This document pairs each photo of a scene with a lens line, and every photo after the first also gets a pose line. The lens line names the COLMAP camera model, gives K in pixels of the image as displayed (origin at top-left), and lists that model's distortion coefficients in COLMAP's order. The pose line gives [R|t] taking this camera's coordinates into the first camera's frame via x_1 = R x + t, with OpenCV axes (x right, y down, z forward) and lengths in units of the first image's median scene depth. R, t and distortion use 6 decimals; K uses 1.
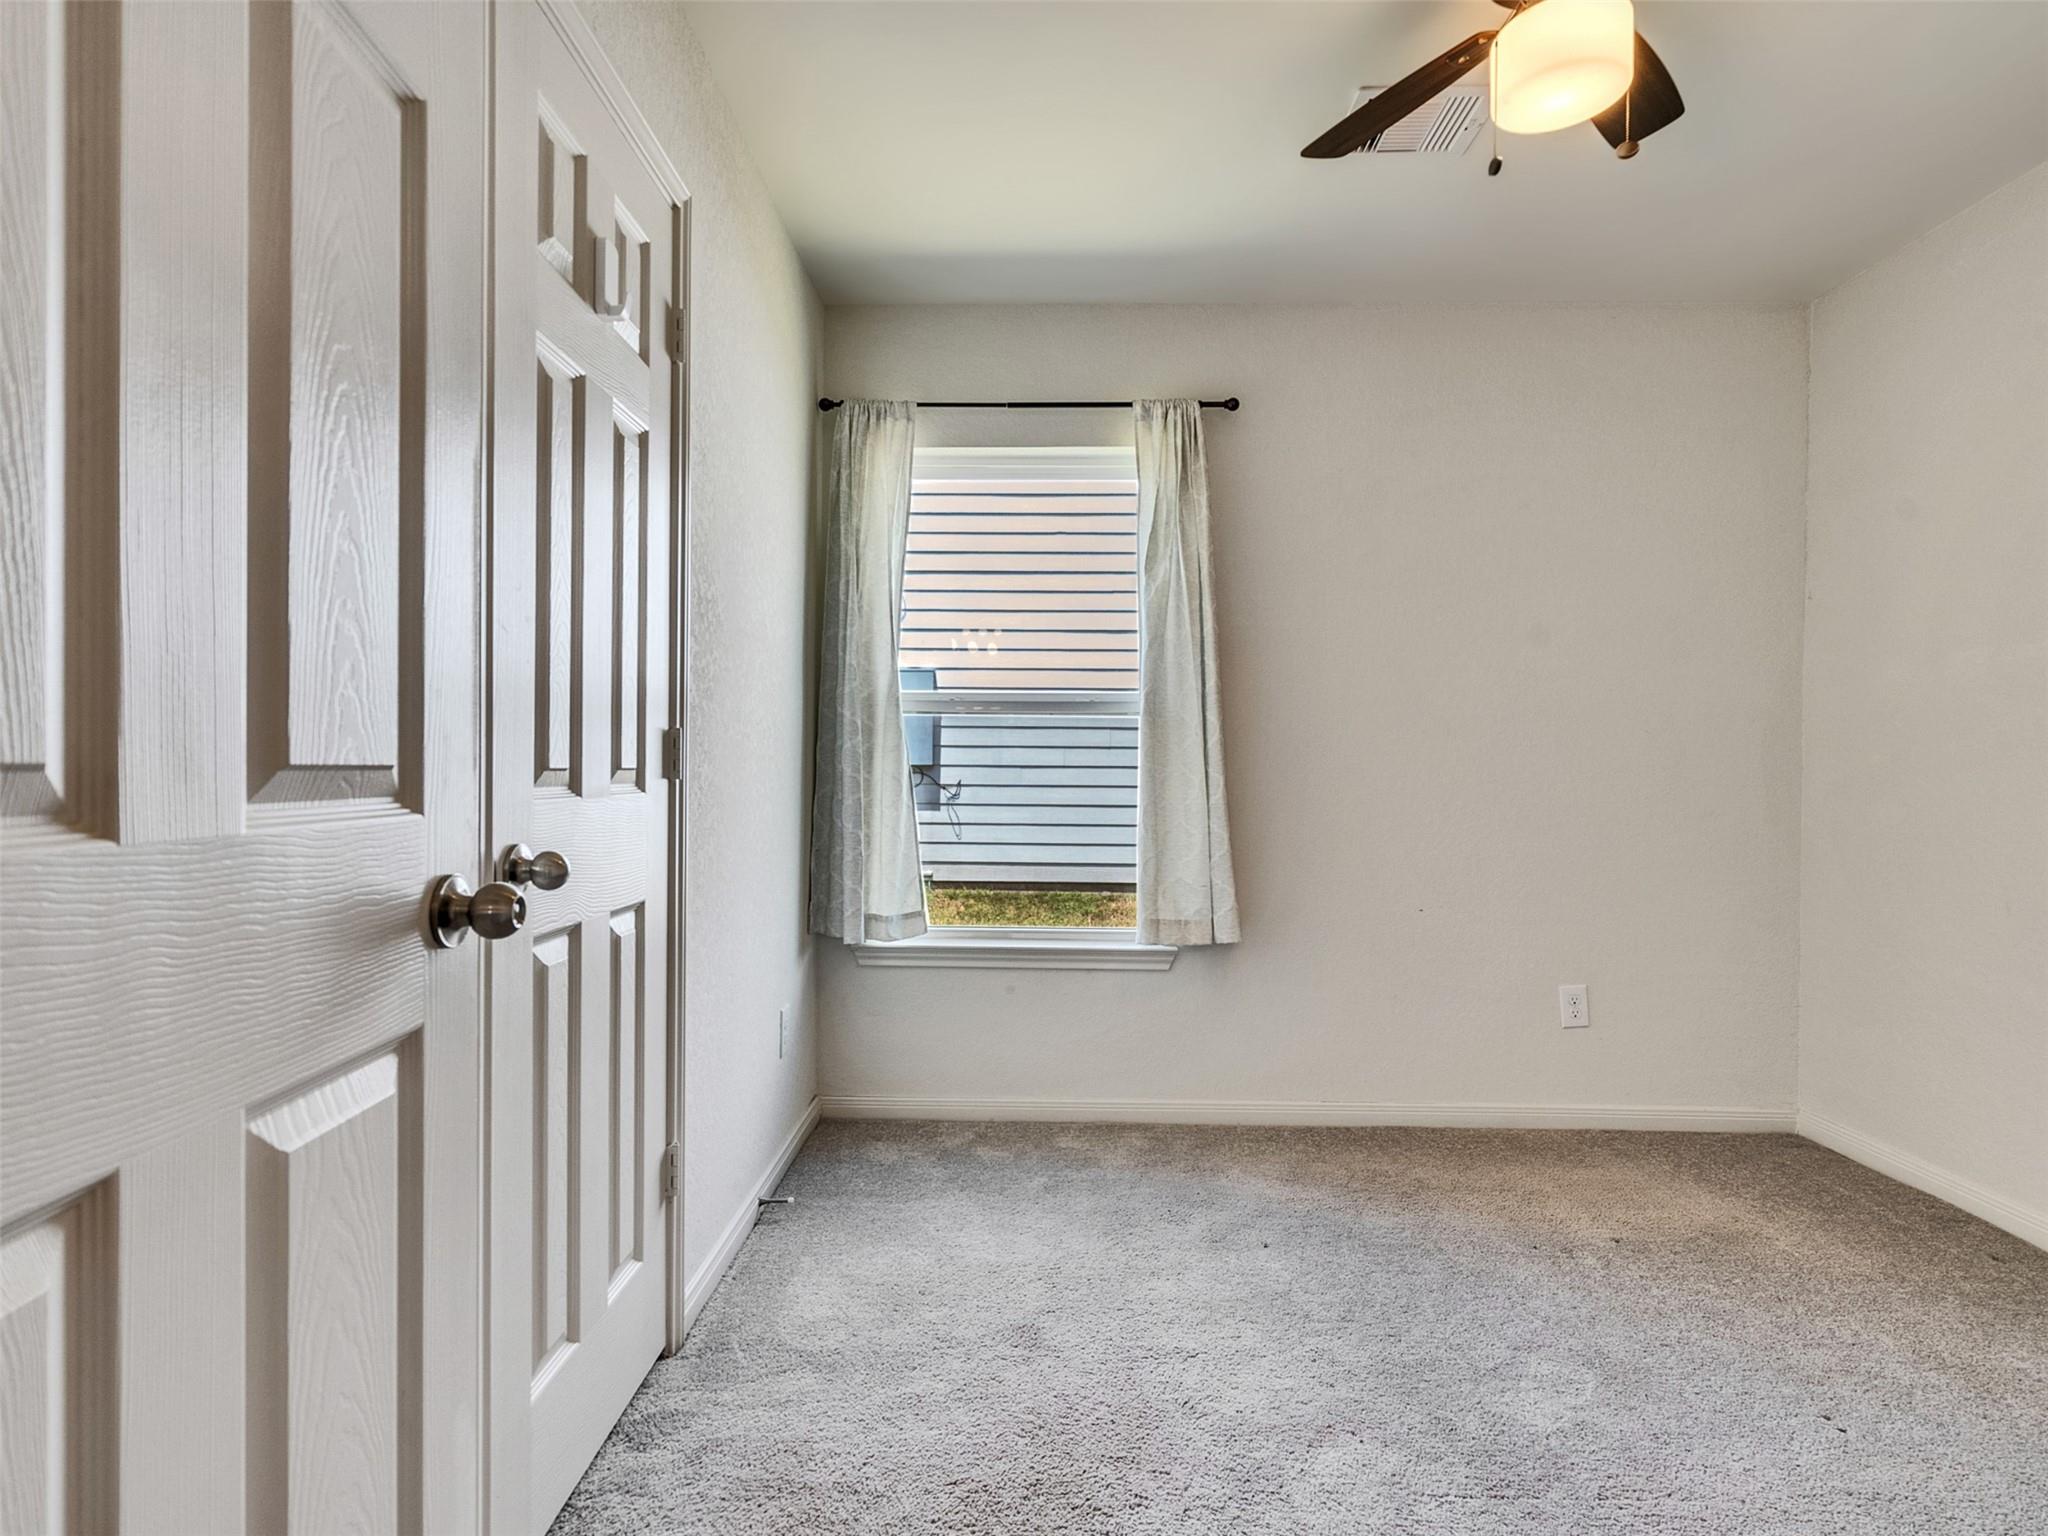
lens RADIAL K [[1058.6, 0, 1011.5], [0, 1058.6, 770.2], [0, 0, 1]] dist [-0.001292, 0.002804]
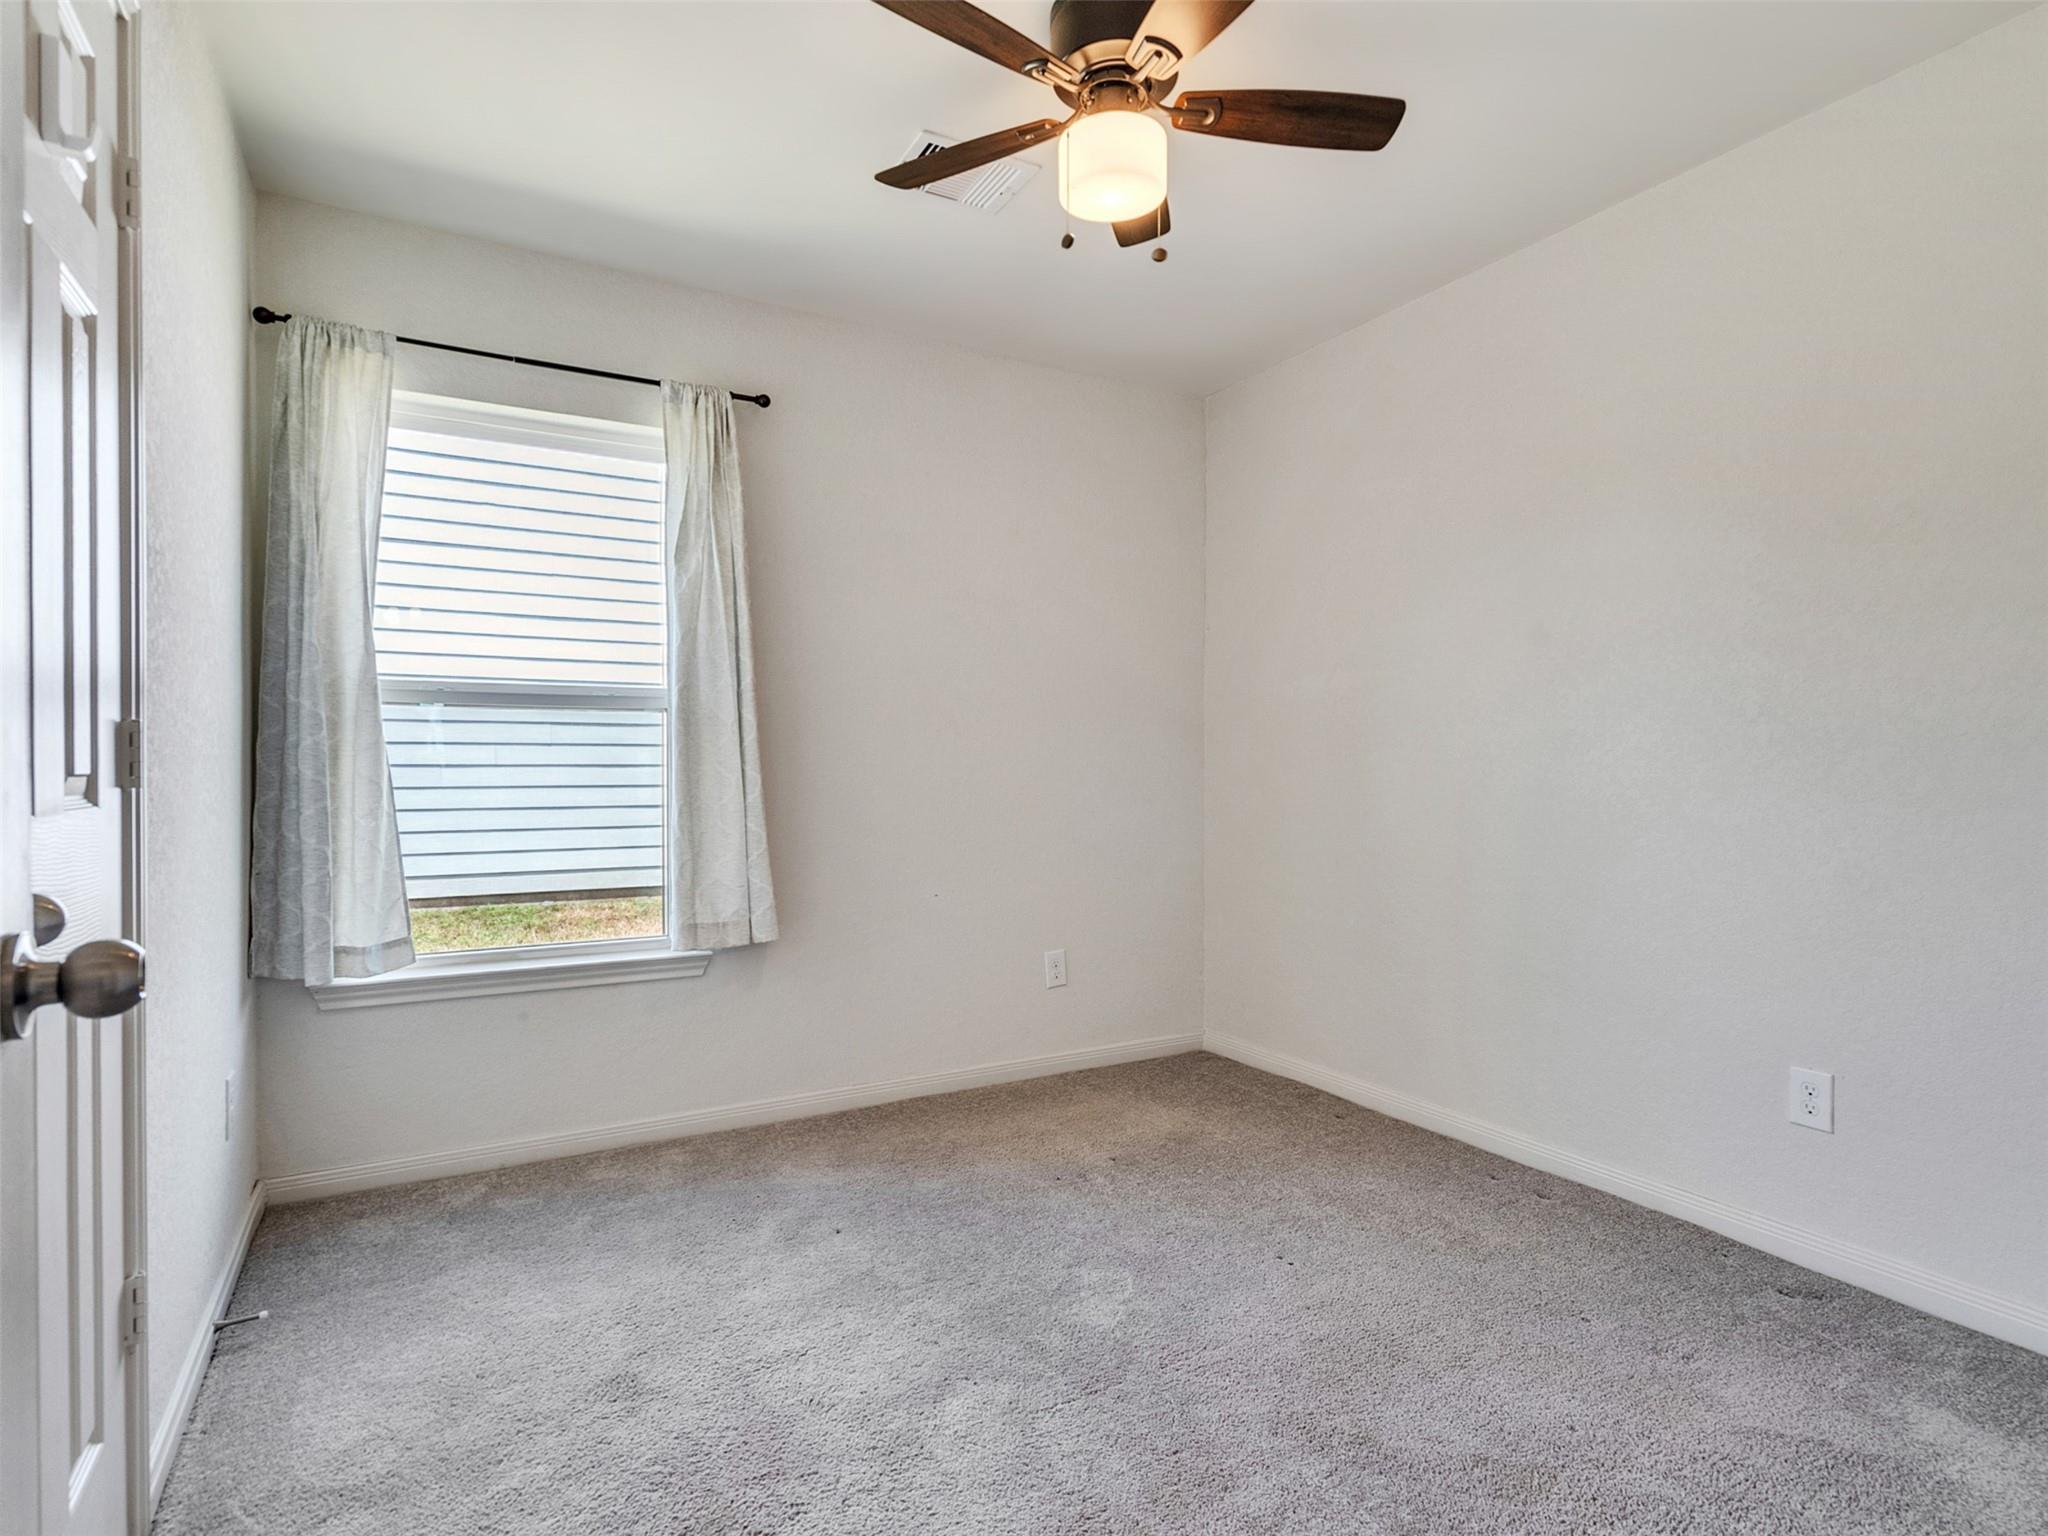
lens RADIAL K [[1058.6, 0, 1011.5], [0, 1058.6, 770.2], [0, 0, 1]] dist [-0.001292, 0.002804]
pose [[0.859515, -0.009709, 0.511018, -0.122698], [0.008070, 0.999953, 0.005426, -0.002139], [-0.511046, -0.000540, 0.859553, 0.028739]]
